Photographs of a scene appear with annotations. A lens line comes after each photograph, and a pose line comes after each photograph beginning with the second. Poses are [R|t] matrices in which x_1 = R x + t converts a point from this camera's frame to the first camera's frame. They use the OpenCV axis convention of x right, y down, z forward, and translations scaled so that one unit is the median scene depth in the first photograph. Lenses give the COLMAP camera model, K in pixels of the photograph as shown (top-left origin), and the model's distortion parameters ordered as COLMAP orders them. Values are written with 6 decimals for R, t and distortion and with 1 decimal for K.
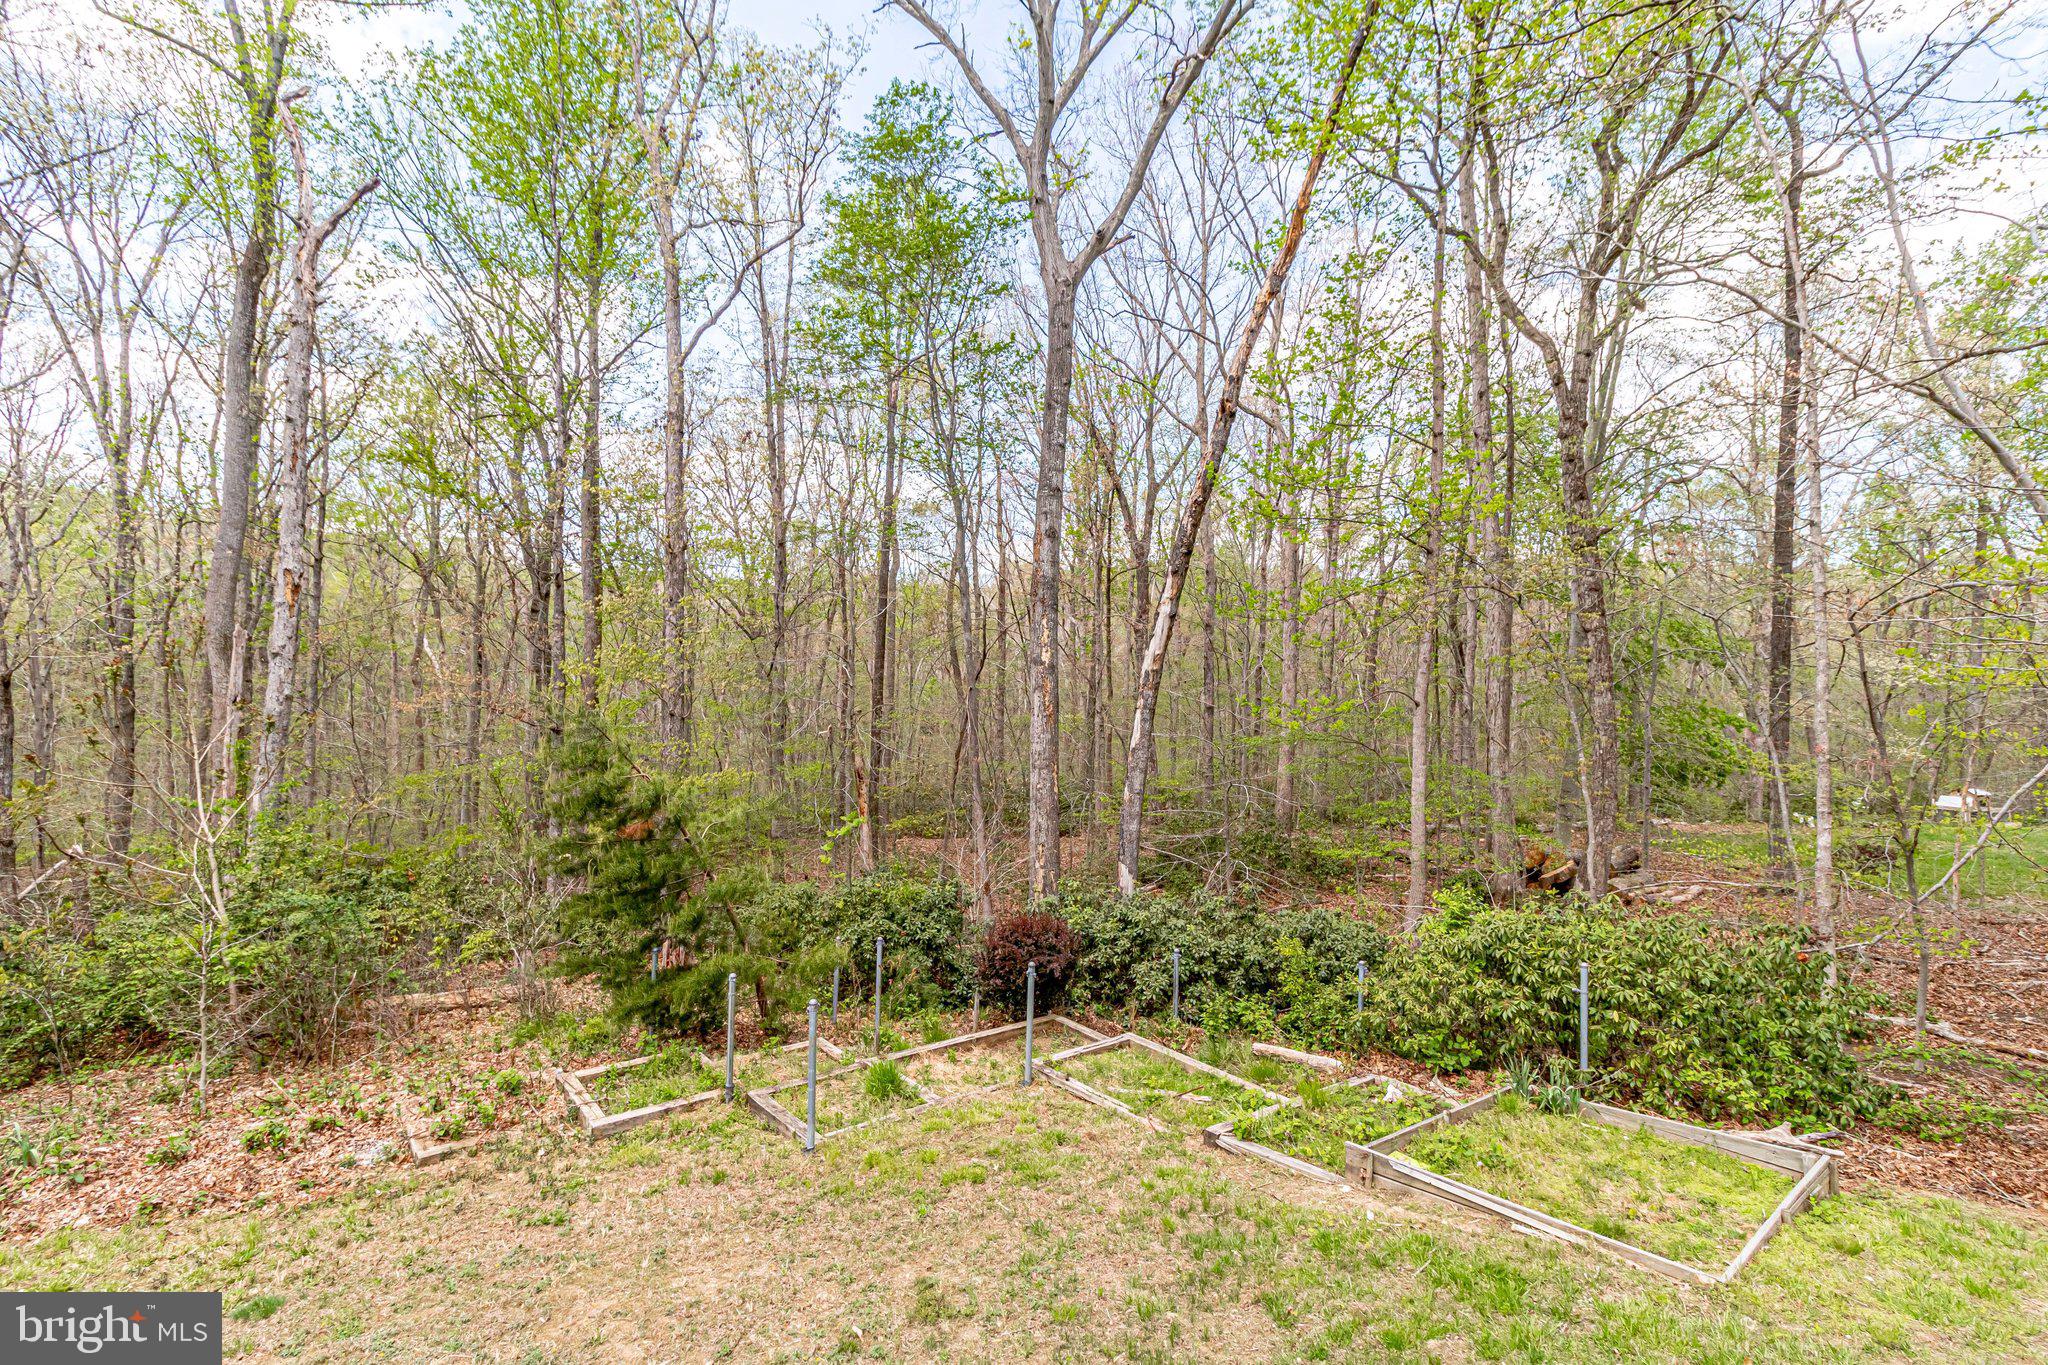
lens RADIAL K [[948.8, 0, 1033.7], [0, 948.8, 671.6], [0, 0, 1]] dist [0.002855, 0.000741]
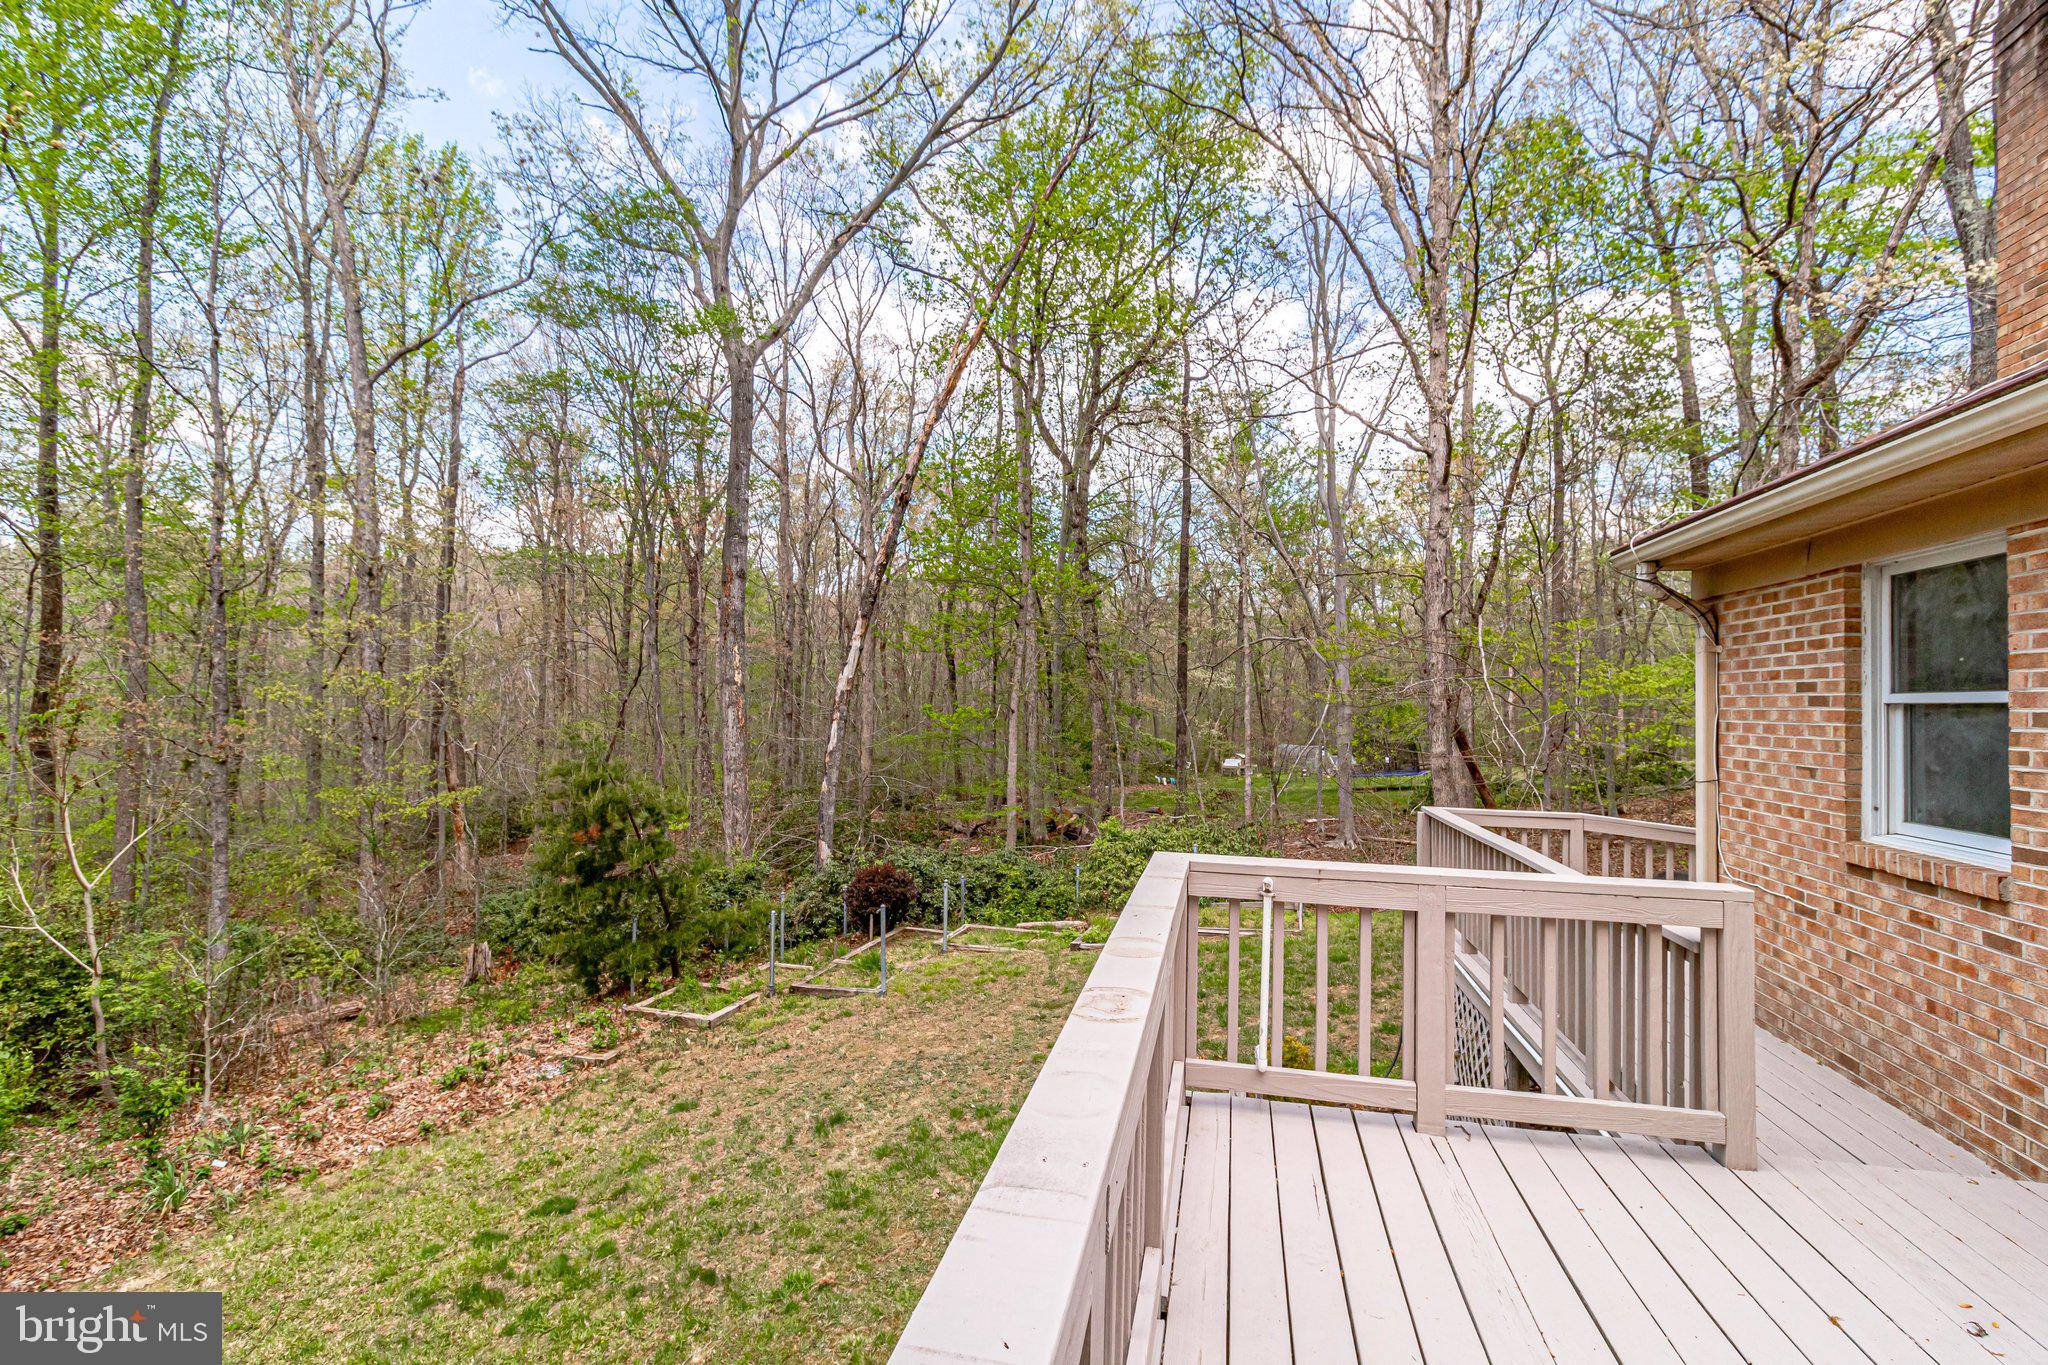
lens RADIAL K [[948.8, 0, 1033.7], [0, 948.8, 671.6], [0, 0, 1]] dist [0.002855, 0.000741]
pose [[0.829409, 0.000346, 0.558642, -0.384113], [-0.000938, 0.999999, 0.000774, -0.027688], [-0.558641, -0.001166, 0.829409, -0.220717]]
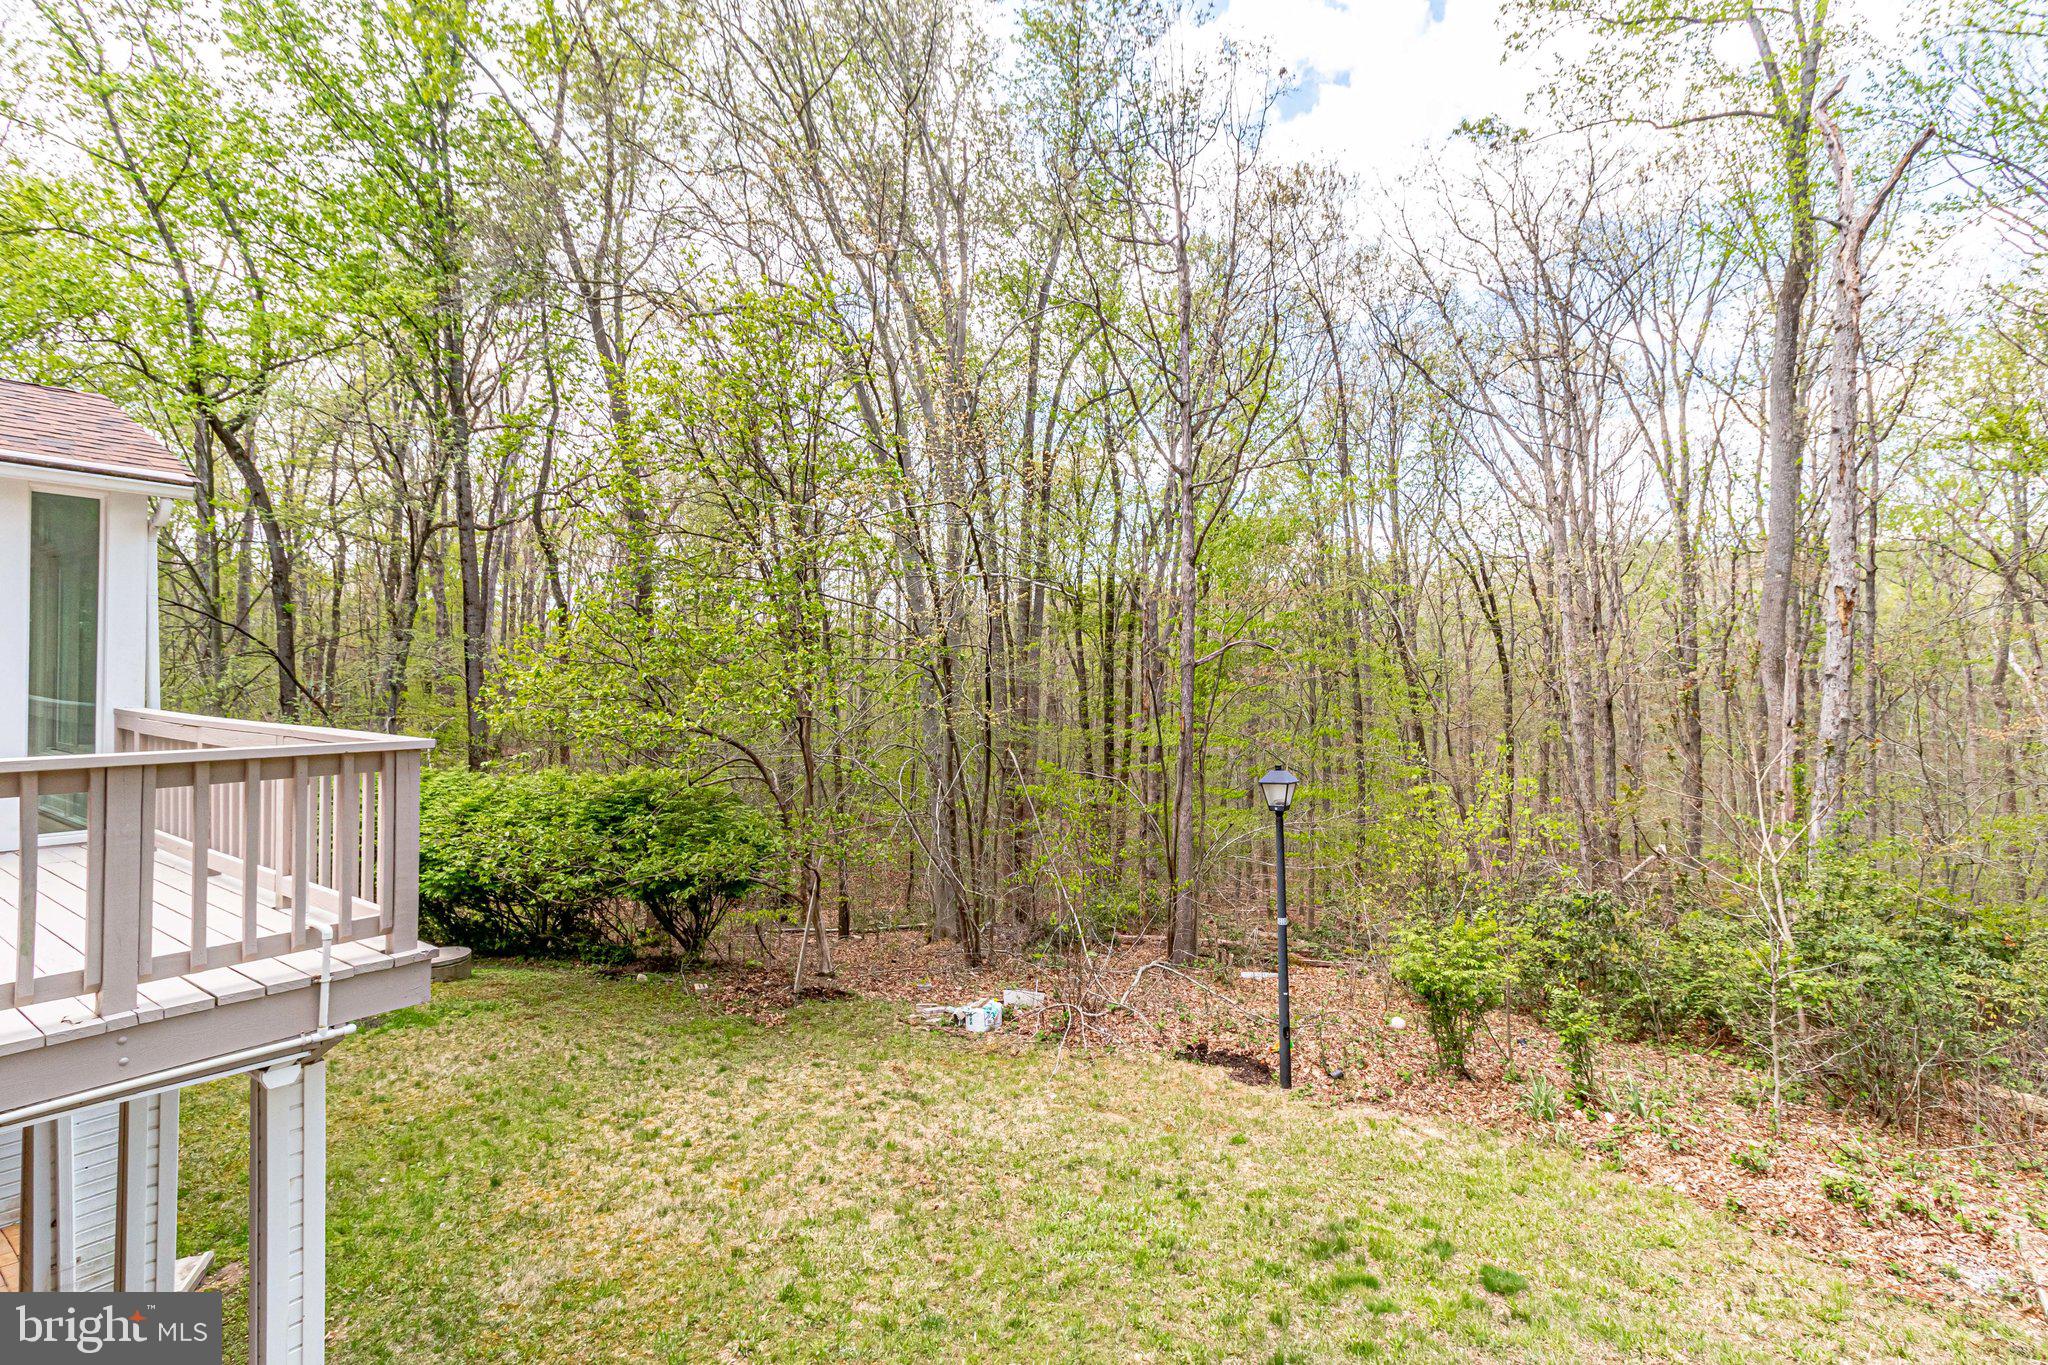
lens RADIAL K [[948.8, 0, 1033.7], [0, 948.8, 671.6], [0, 0, 1]] dist [0.002855, 0.000741]
pose [[0.202146, -0.034128, -0.978760, -0.015197], [0.011068, 0.999408, -0.032562, -0.000141], [0.979293, -0.004251, 0.202404, 0.013483]]
